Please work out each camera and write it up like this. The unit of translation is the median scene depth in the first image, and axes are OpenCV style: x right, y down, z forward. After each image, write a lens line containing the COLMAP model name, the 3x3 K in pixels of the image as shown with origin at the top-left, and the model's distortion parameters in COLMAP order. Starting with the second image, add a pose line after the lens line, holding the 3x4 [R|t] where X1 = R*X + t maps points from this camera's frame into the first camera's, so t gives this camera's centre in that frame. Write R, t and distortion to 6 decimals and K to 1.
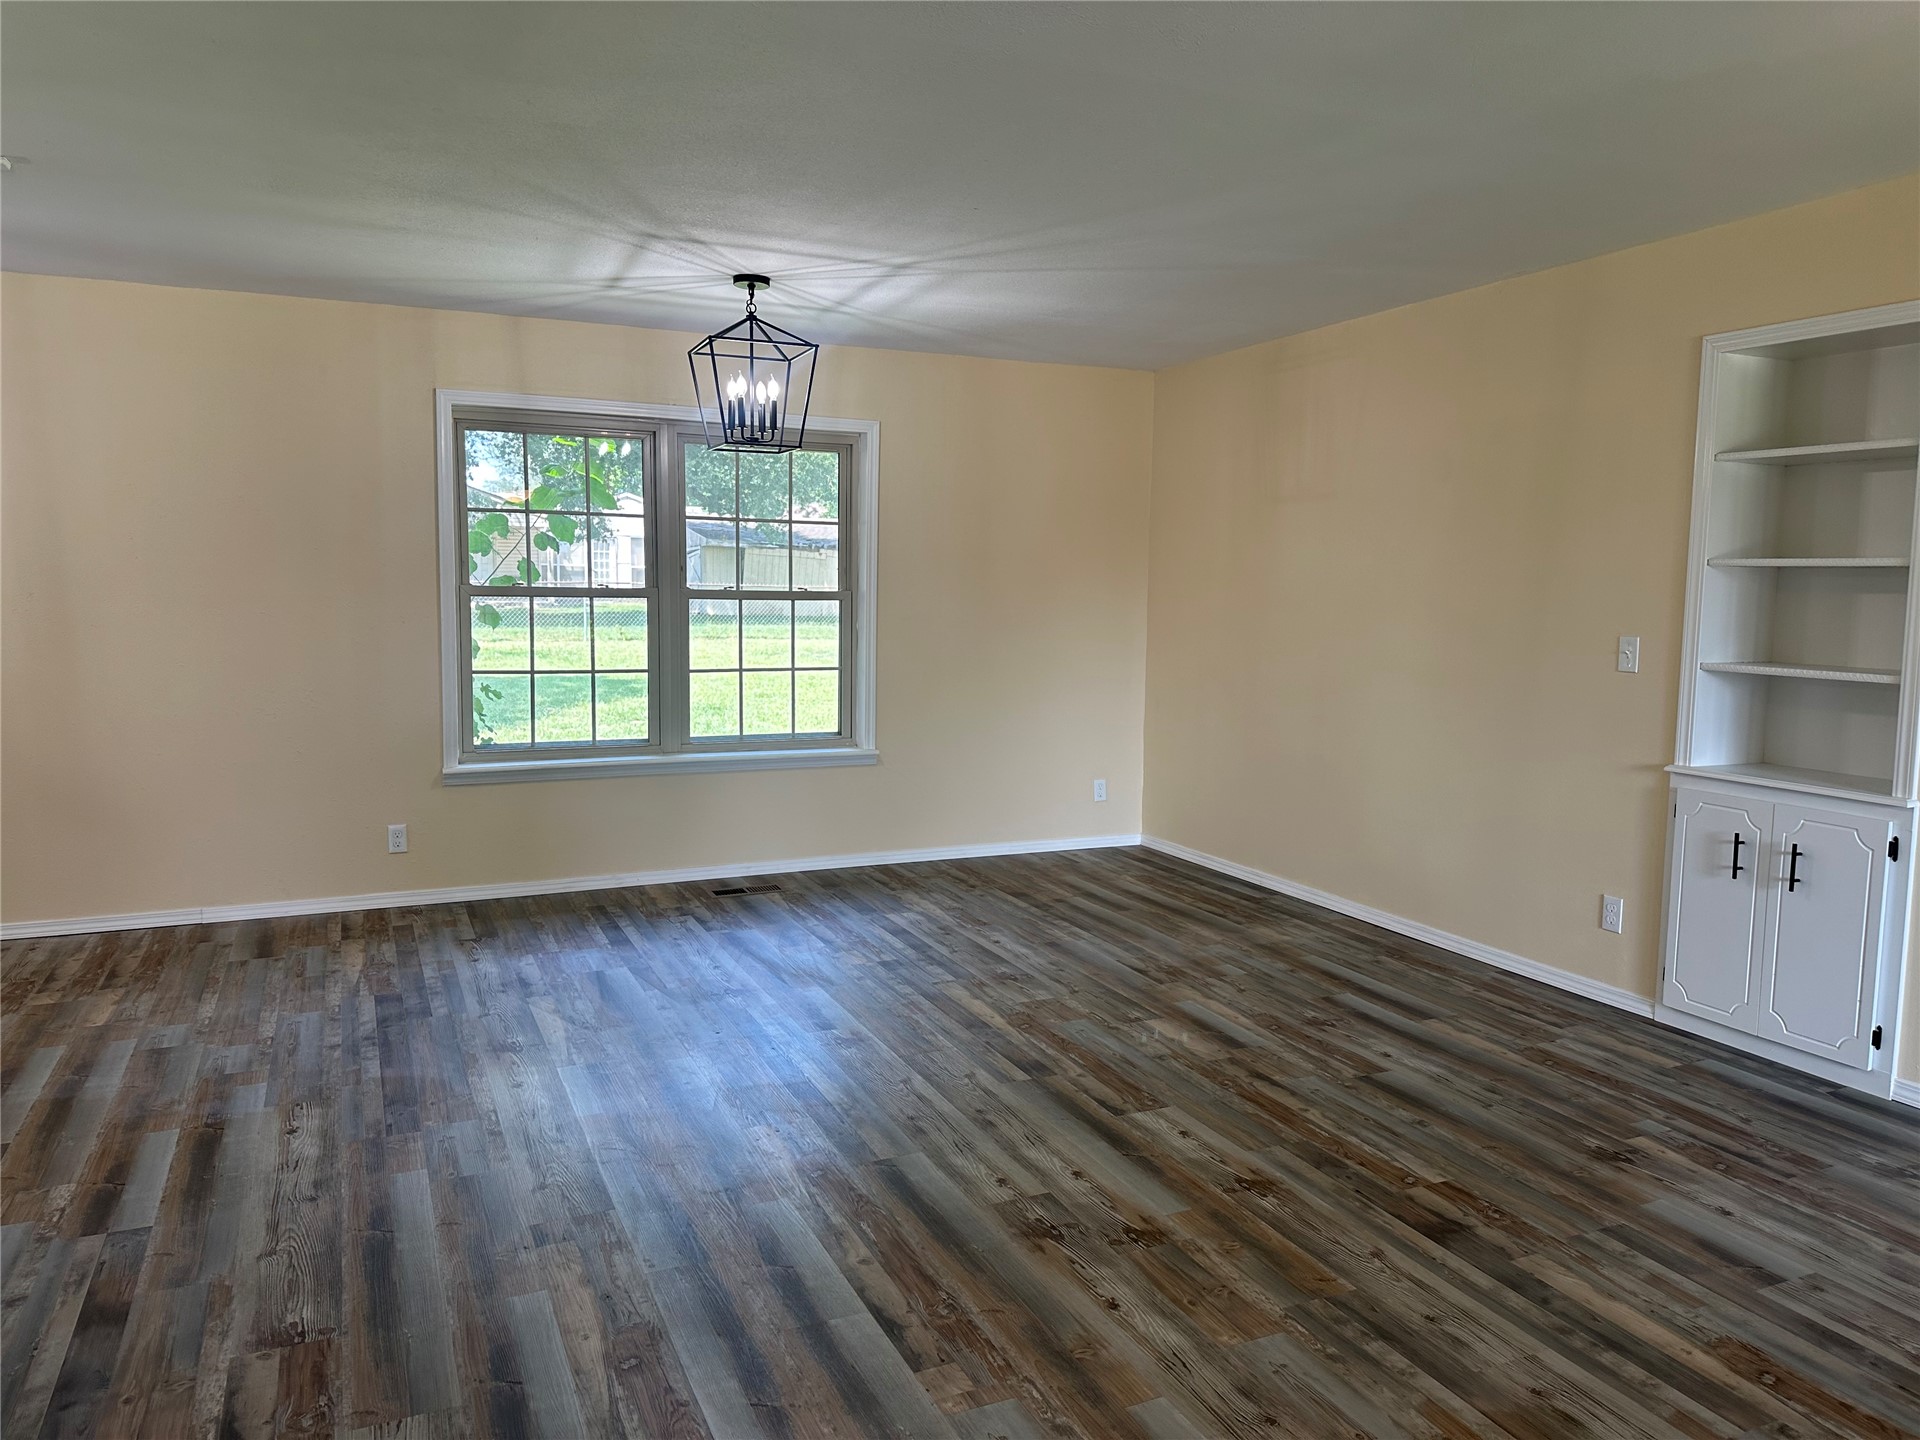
lens RADIAL K [[1371.3, 0, 959.7], [0, 1371.3, 713.8], [0, 0, 1]] dist [0.070908, -0.062163]
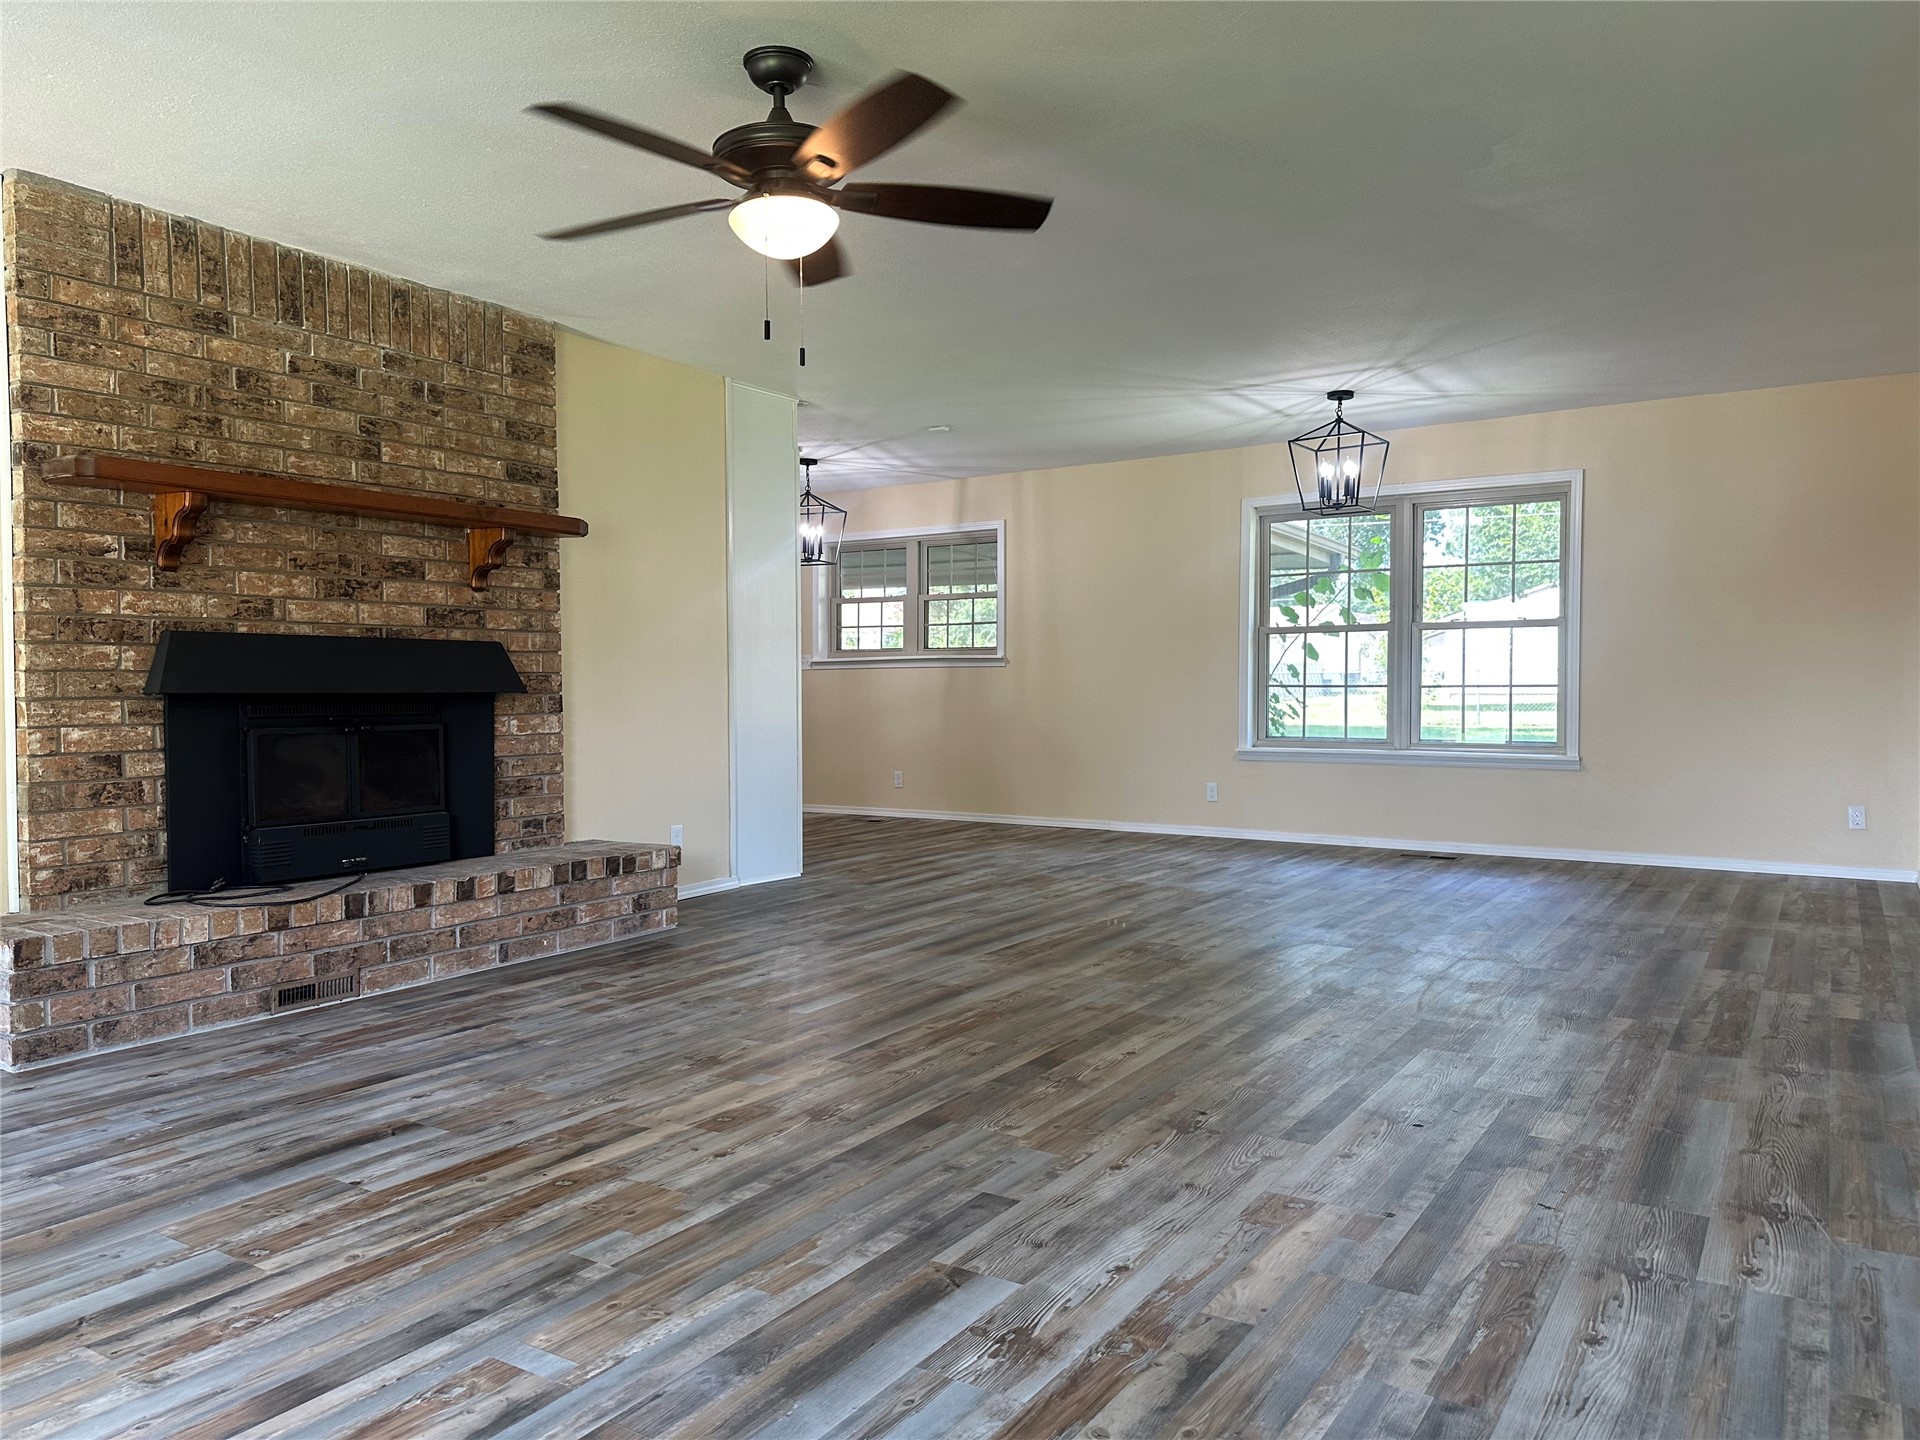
lens RADIAL K [[1371.3, 0, 959.6], [0, 1371.3, 728.6], [0, 0, 1]] dist [0.070908, -0.062163]
pose [[0.544184, 0.013580, -0.838856, 0.838556], [-0.072793, 0.996863, -0.031084, 0.103339], [0.835802, 0.077978, 0.543465, -0.077961]]
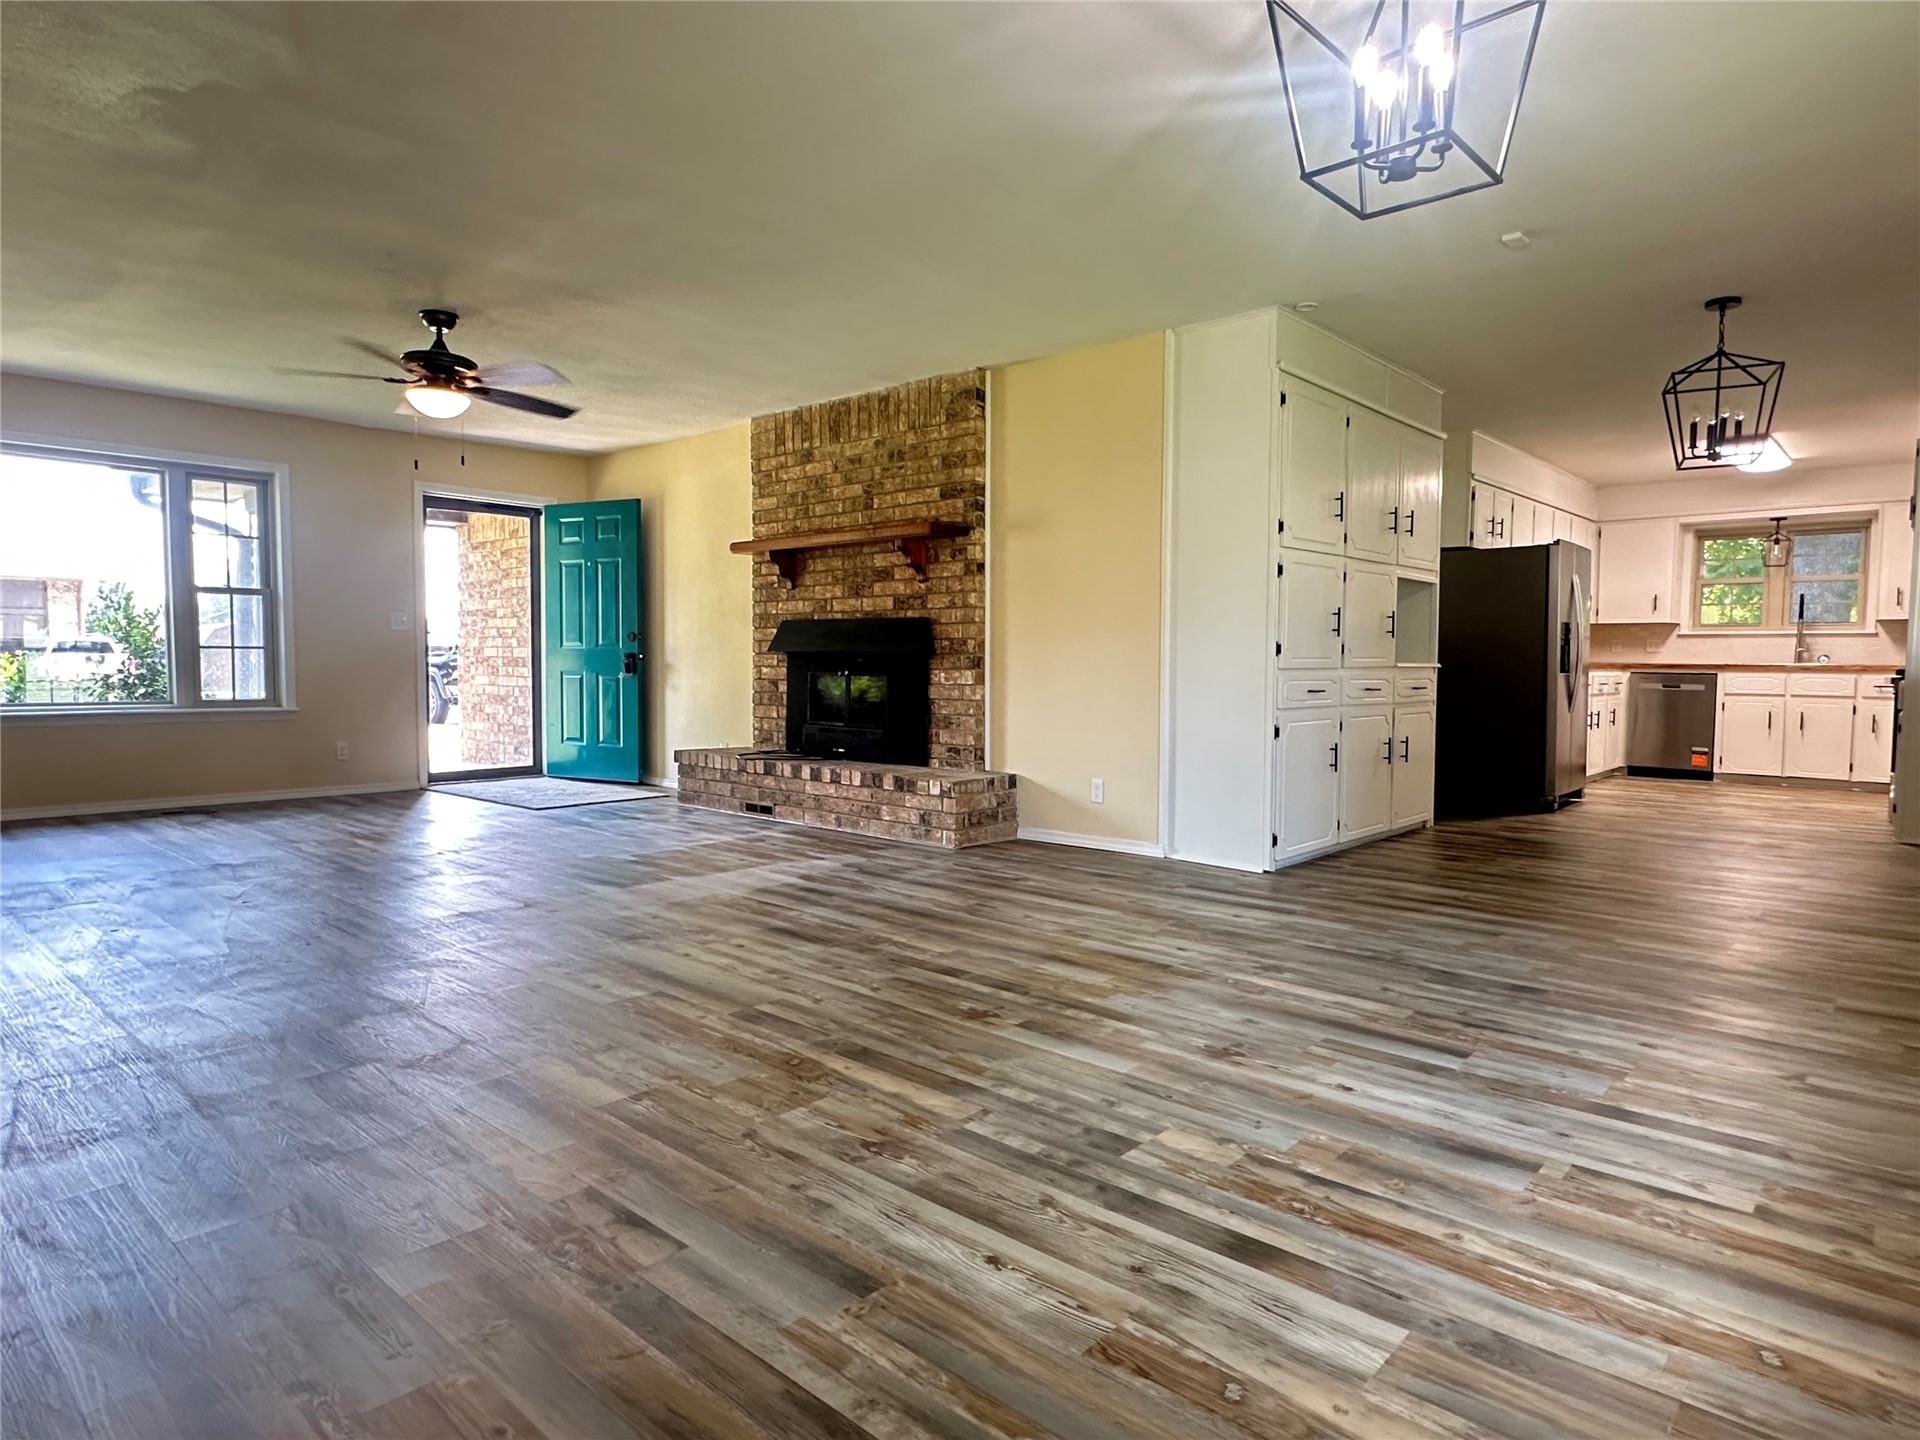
lens RADIAL K [[1121.1, 0, 966.7], [0, 1121.1, 716.7], [0, 0, 1]] dist [0.023673, -0.000197]
pose [[-0.917718, 0.005214, -0.397198, 0.179766], [-0.055237, 0.988524, 0.140600, -0.041771], [0.393373, 0.150971, -0.906899, 1.384099]]
